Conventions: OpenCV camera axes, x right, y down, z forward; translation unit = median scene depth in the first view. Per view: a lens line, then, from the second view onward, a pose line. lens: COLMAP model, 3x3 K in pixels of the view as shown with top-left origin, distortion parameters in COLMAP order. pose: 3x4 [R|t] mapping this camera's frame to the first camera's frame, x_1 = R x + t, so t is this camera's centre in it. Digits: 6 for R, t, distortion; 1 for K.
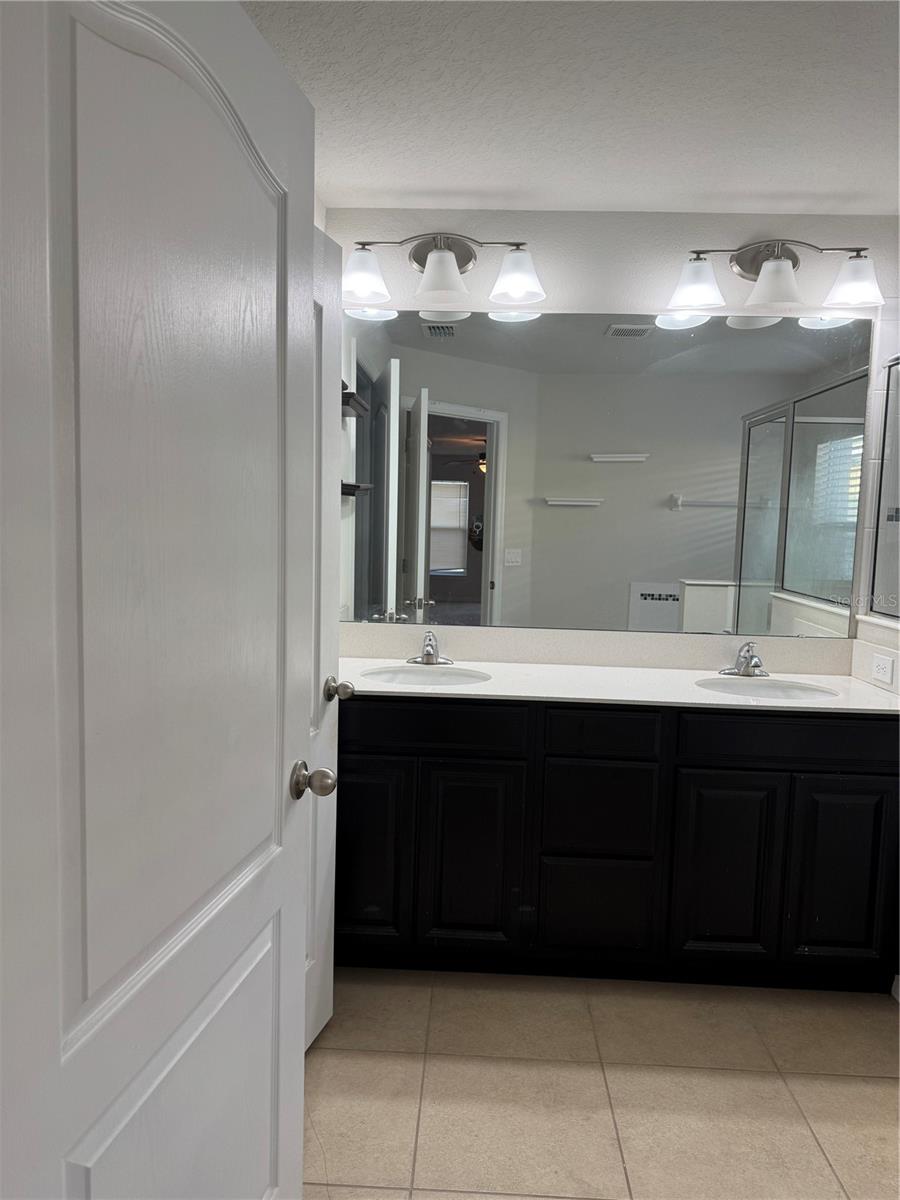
lens RADIAL K [[845.4, 0, 451.8], [0, 845.4, 604.3], [0, 0, 1]] dist [0.066713, -0.079428]
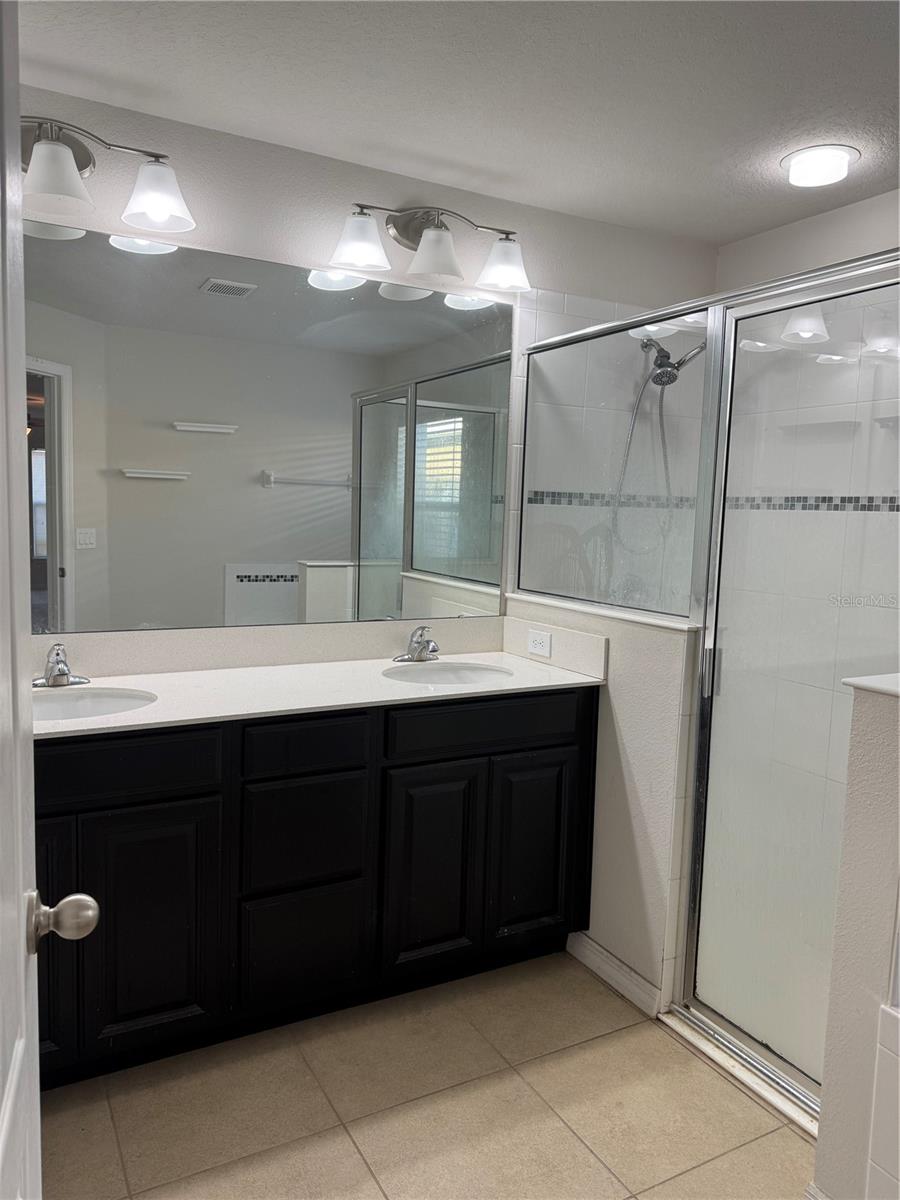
lens RADIAL K [[845.4, 0, 446.8], [0, 845.4, 602.5], [0, 0, 1]] dist [0.066713, -0.079428]
pose [[0.856912, -0.057187, 0.512280, -0.123704], [0.042742, 0.998287, 0.039945, -0.021788], [-0.513687, -0.012334, 0.857889, 0.163942]]
